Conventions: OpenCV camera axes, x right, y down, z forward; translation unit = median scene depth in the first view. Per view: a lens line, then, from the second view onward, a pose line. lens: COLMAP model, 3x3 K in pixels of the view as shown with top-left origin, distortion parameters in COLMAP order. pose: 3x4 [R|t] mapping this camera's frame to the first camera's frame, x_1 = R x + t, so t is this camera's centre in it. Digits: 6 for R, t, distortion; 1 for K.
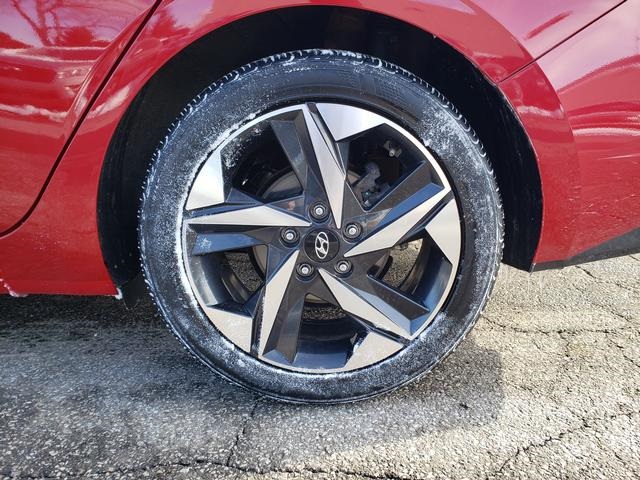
lens RADIAL K [[501.9, 0, 319.1], [0, 501.9, 240.3], [0, 0, 1]] dist [0.012099, 0.017976]
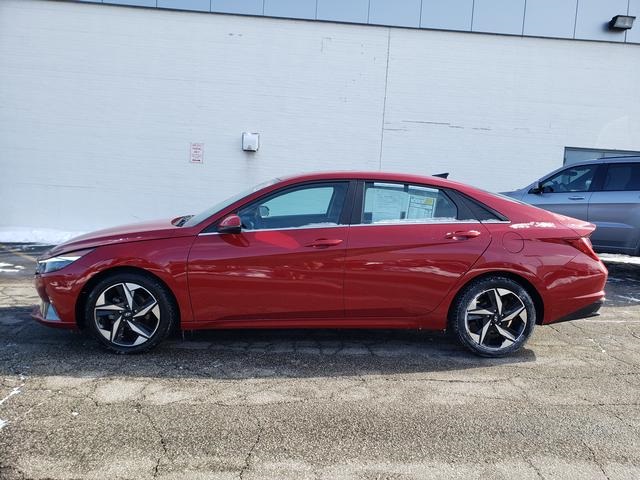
lens RADIAL K [[501.9, 0, 321.7], [0, 501.9, 243.4], [0, 0, 1]] dist [0.012099, 0.017976]
pose [[0.998960, 0.020499, 0.040725, -1.726082], [-0.014231, 0.988788, -0.148644, 0.035056], [-0.043315, 0.147909, 0.988052, -3.421673]]
